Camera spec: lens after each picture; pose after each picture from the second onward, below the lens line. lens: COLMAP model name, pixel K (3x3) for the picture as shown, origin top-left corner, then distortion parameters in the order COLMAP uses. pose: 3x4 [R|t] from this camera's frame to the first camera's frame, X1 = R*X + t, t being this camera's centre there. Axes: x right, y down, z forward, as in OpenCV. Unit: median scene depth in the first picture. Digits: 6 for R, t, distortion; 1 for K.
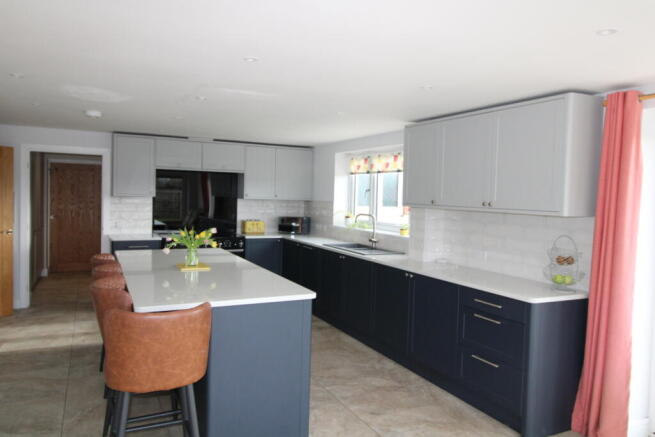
lens RADIAL K [[464.6, 0, 326.2], [0, 464.6, 209.8], [0, 0, 1]] dist [0.000086, -0.001625]
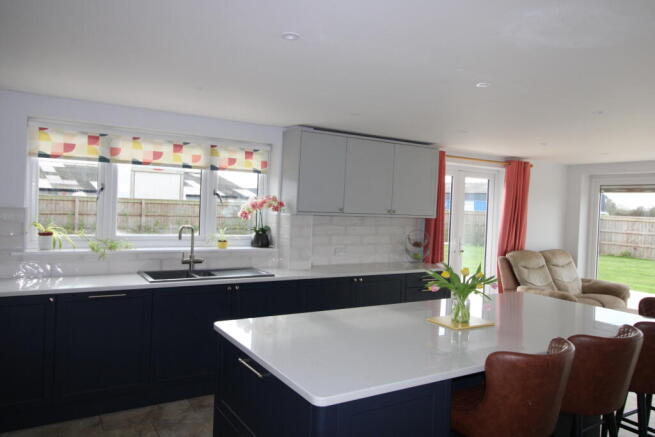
lens RADIAL K [[464.6, 0, 326.2], [0, 464.6, 209.8], [0, 0, 1]] dist [0.000086, -0.001625]
pose [[-0.081028, -0.040324, 0.995896, -0.687414], [-0.003284, 0.999187, 0.040190, -0.048186], [-0.996706, -0.000014, -0.081095, 0.924491]]
